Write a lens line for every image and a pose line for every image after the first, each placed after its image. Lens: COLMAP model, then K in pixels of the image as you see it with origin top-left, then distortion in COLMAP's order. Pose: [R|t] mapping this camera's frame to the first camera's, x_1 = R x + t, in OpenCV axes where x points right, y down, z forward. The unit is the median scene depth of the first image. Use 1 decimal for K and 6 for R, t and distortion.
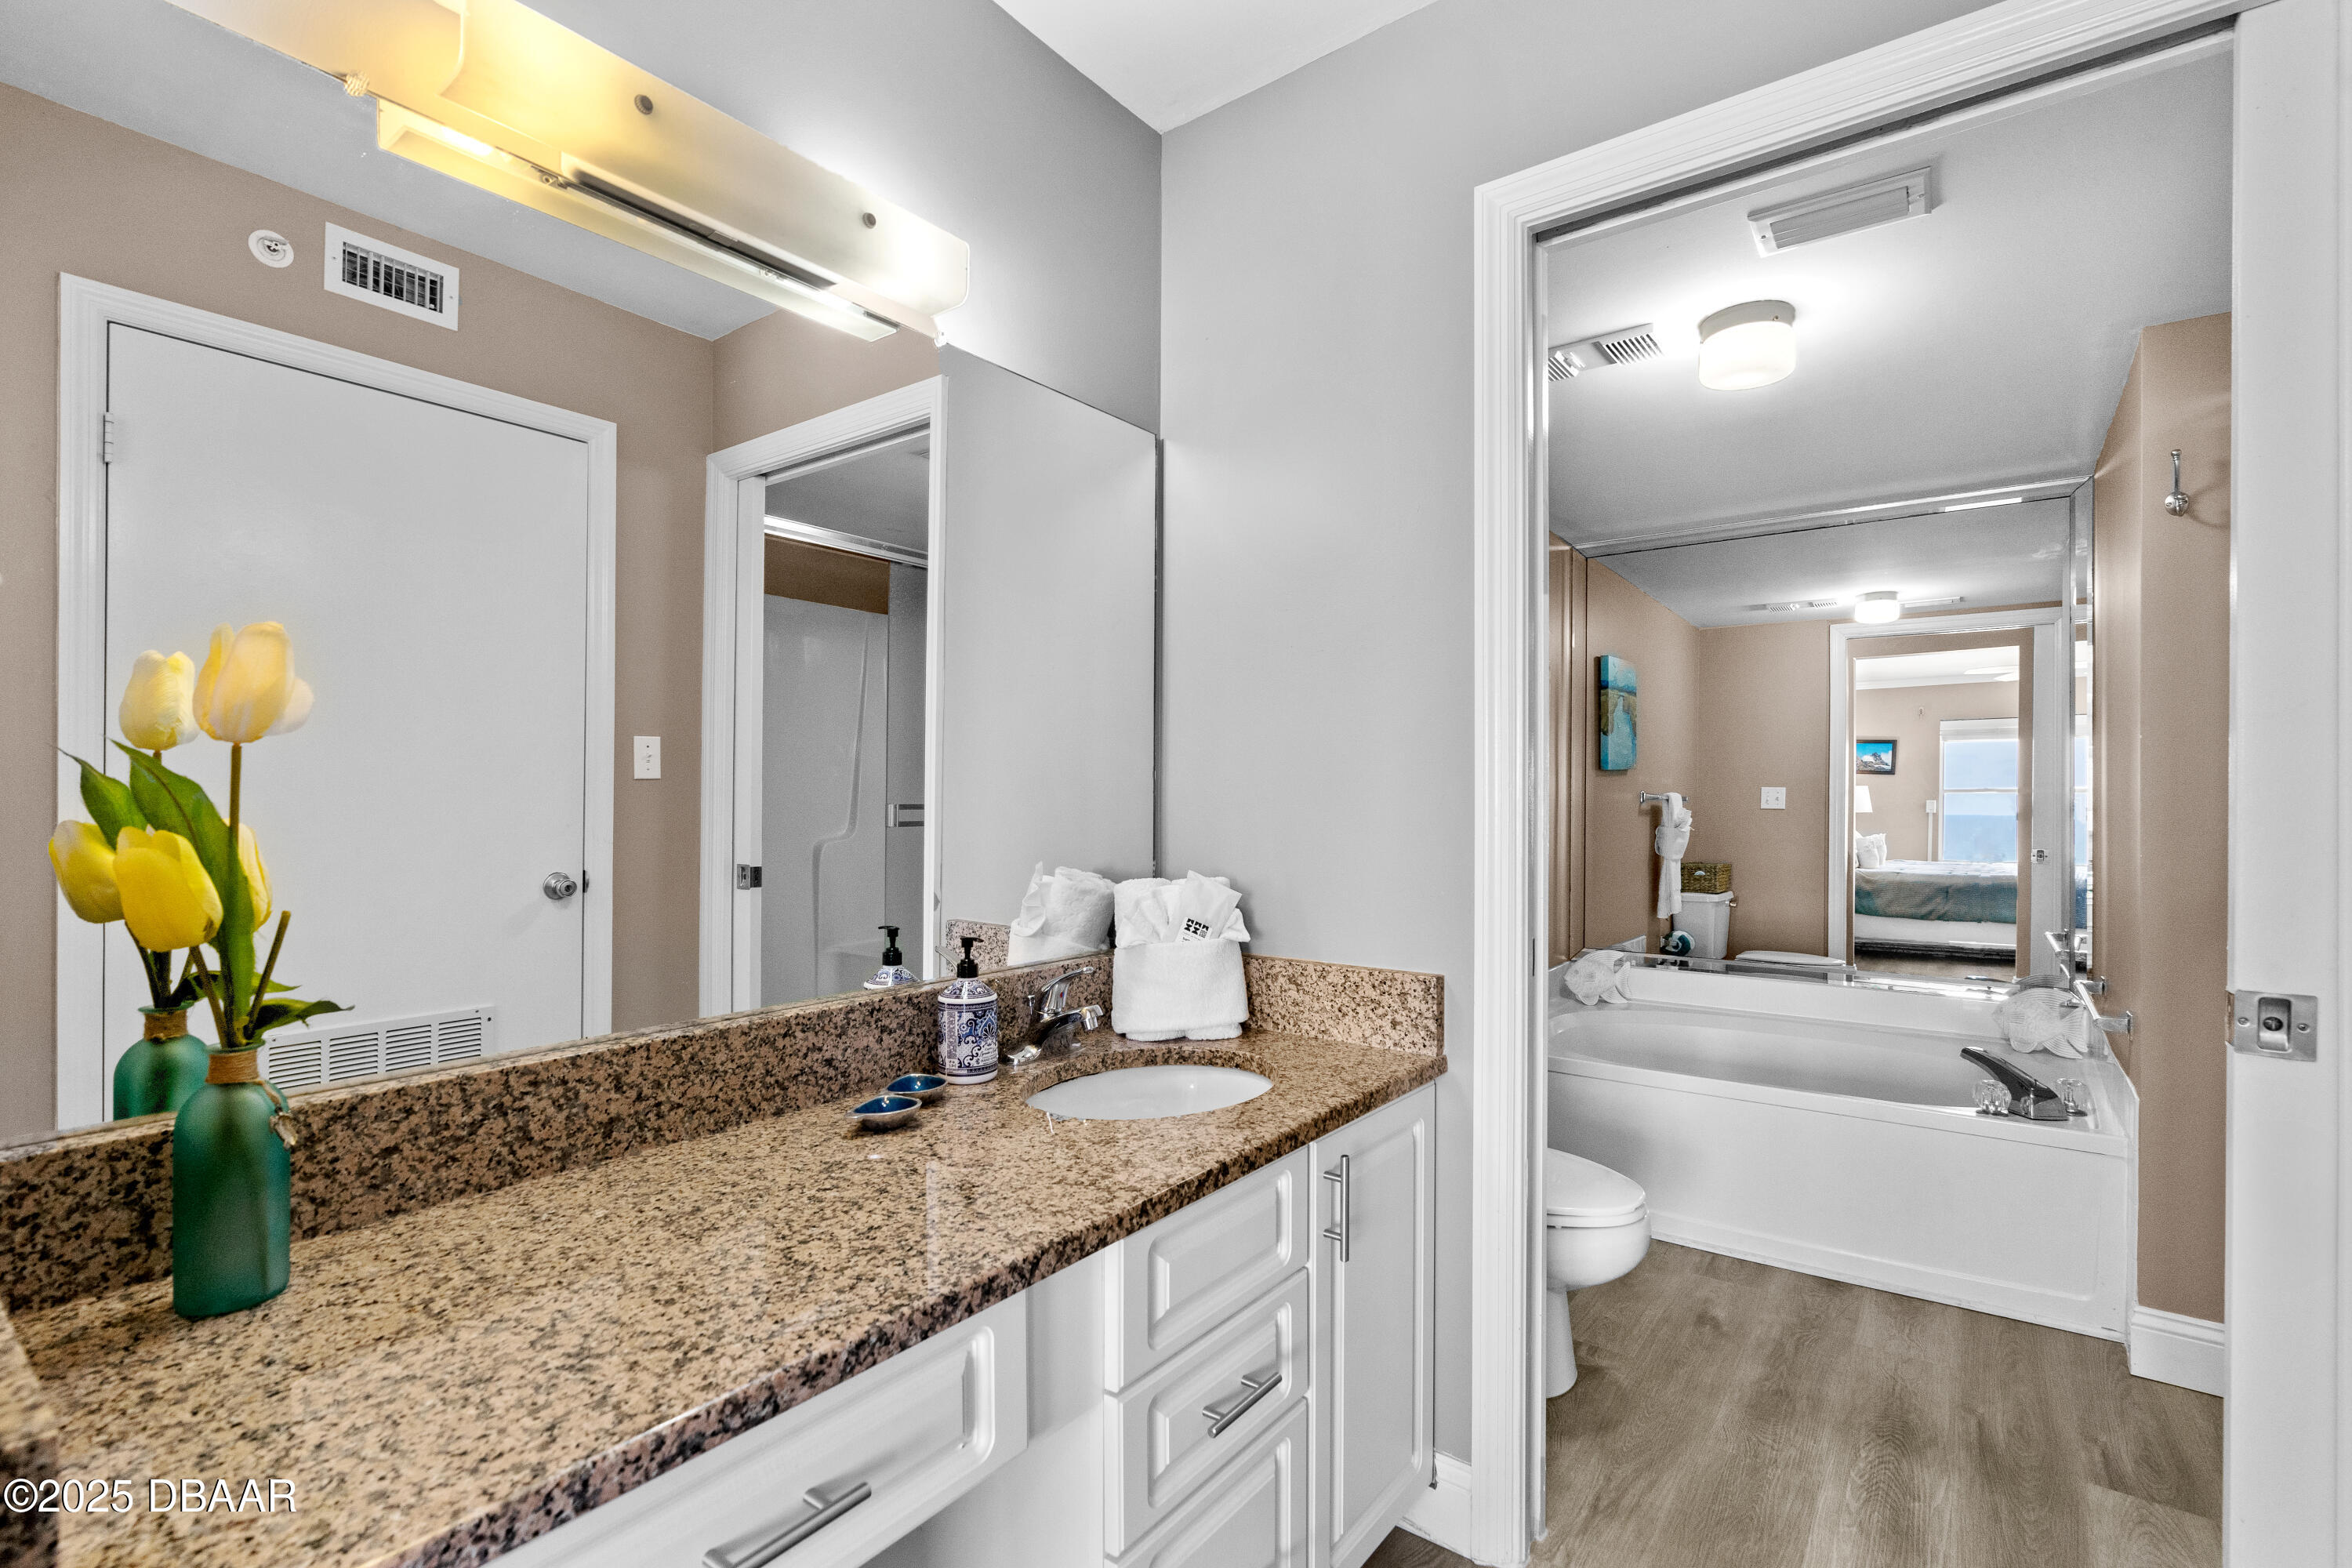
lens RADIAL K [[1060.4, 0, 1230.4], [0, 1060.4, 789.8], [0, 0, 1]] dist [0.018771, 0.000390]
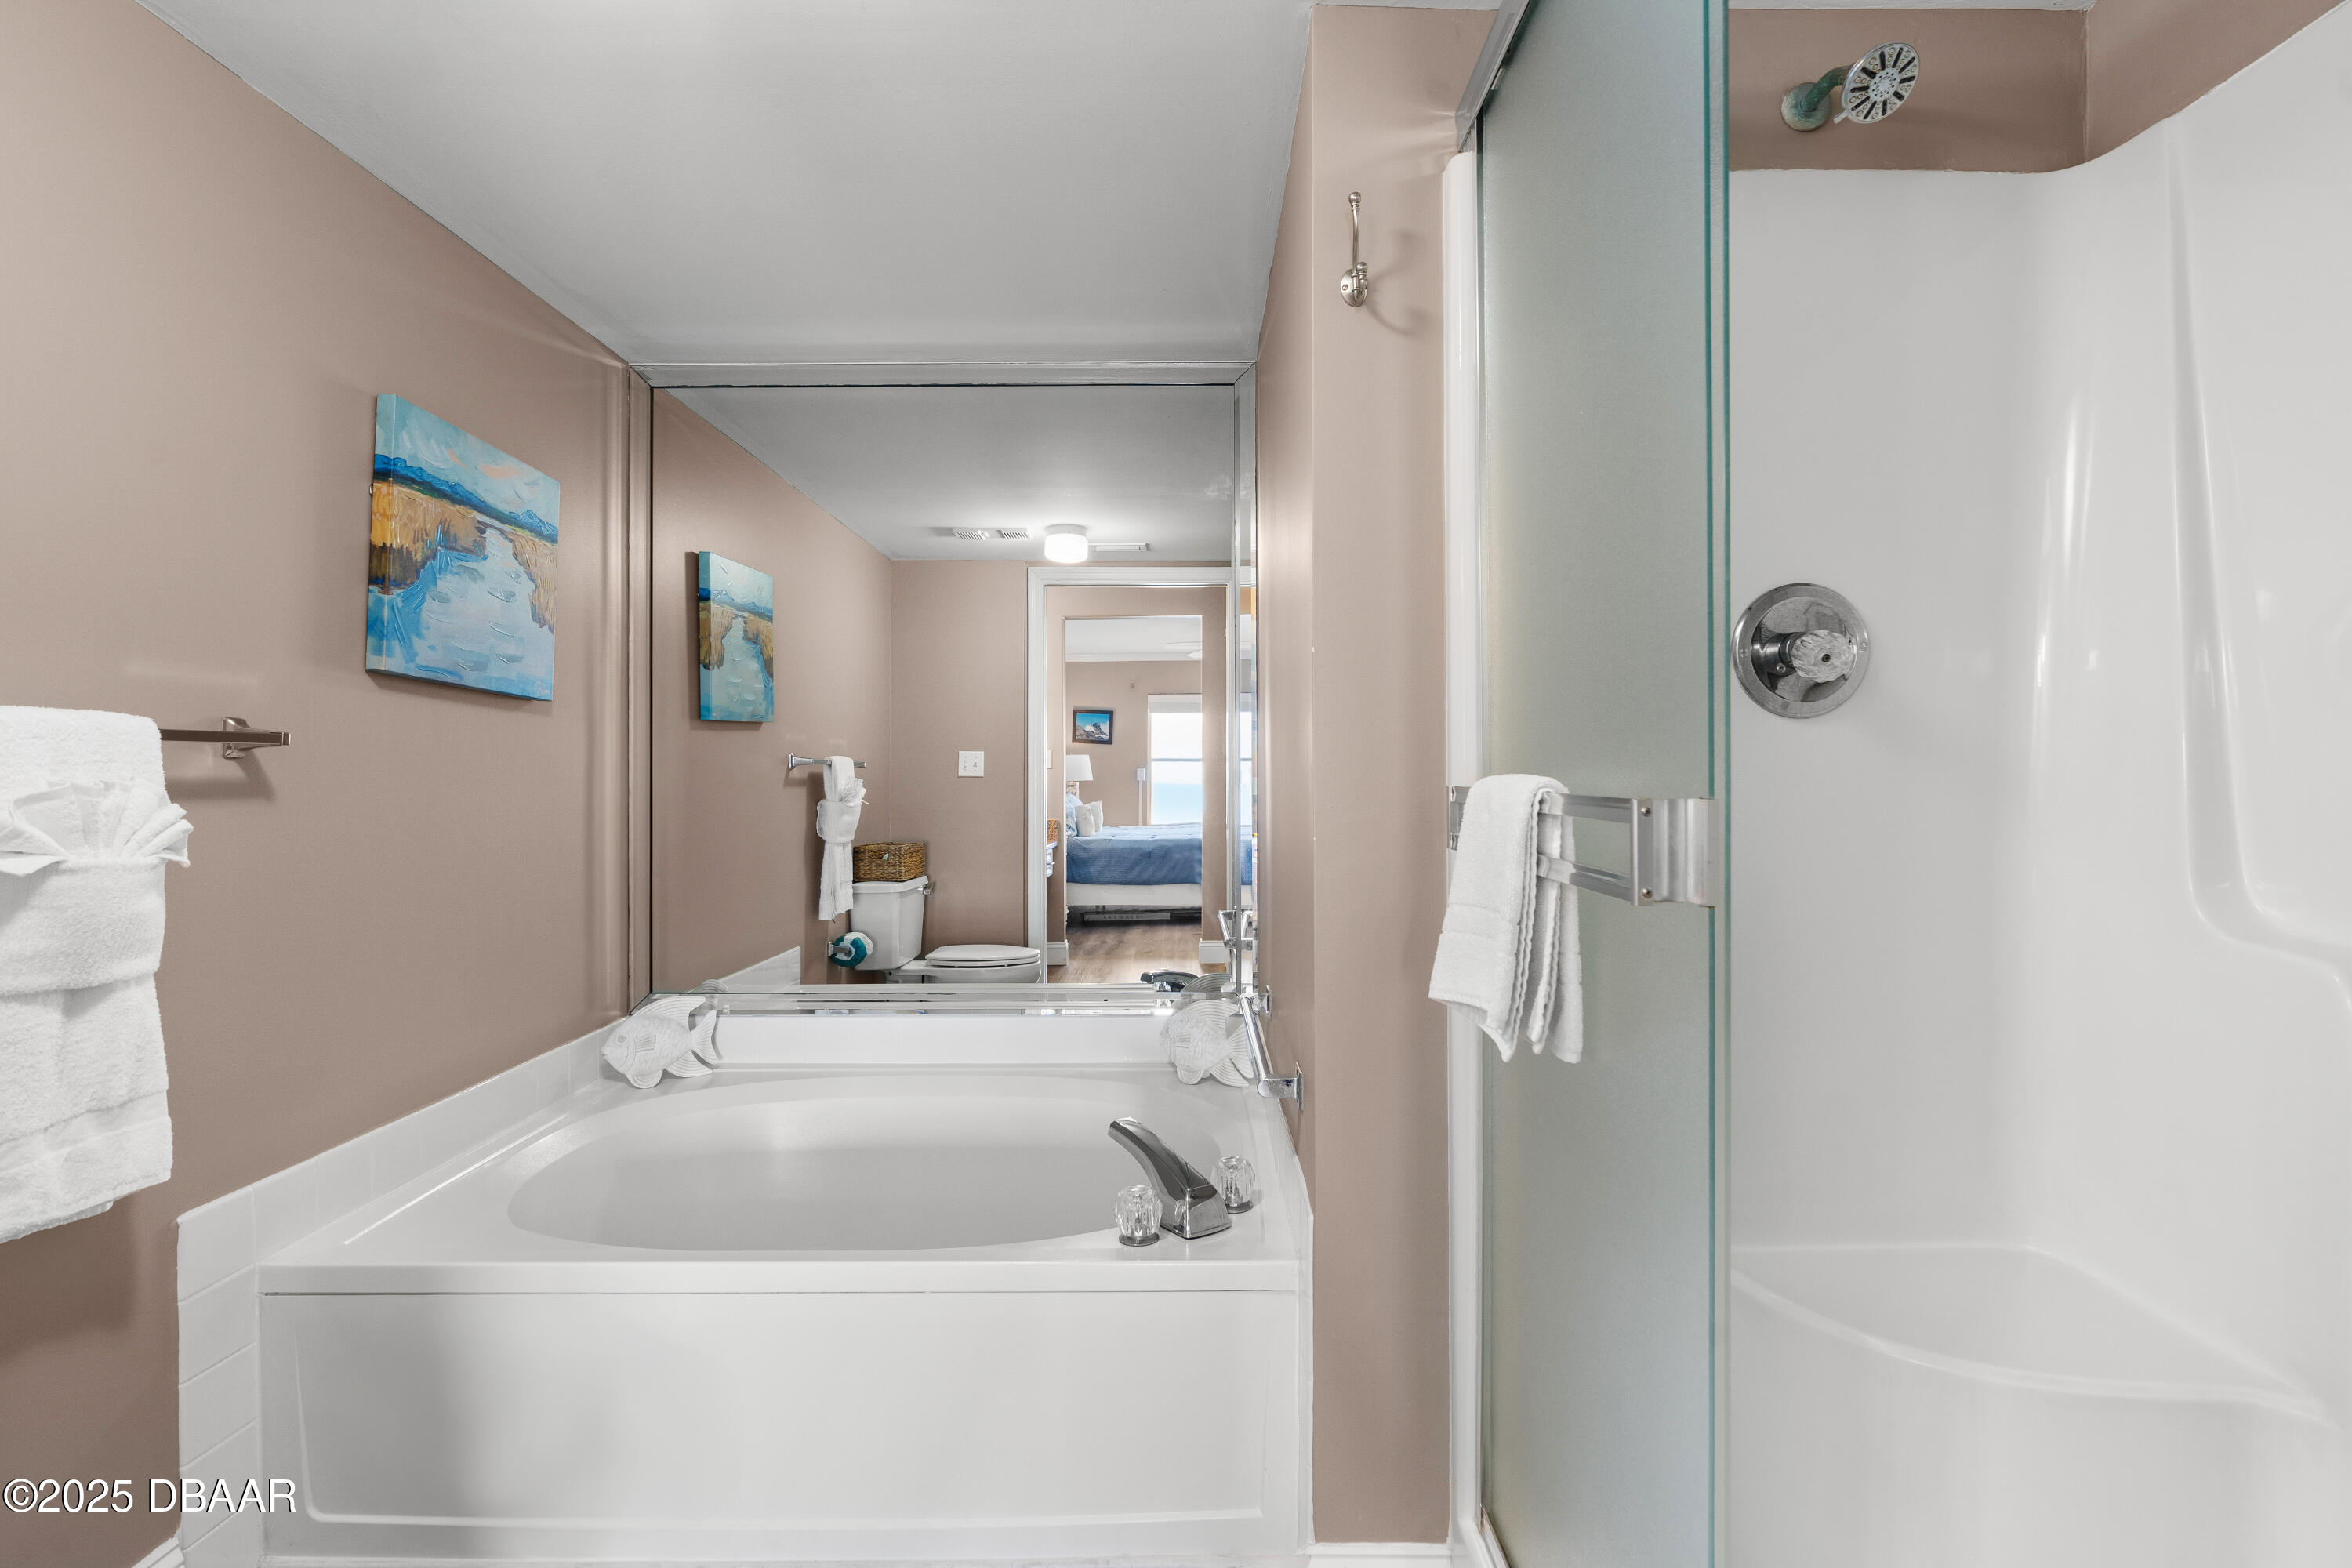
lens RADIAL K [[1098.6, 0, 1190.1], [0, 1098.6, 775.8], [0, 0, 1]] dist [-0.003758, 0.001404]
pose [[0.815494, -0.010859, 0.578663, 0.163415], [0.003886, 0.999904, 0.013288, 0.007228], [-0.578752, -0.008587, 0.815458, 0.204987]]
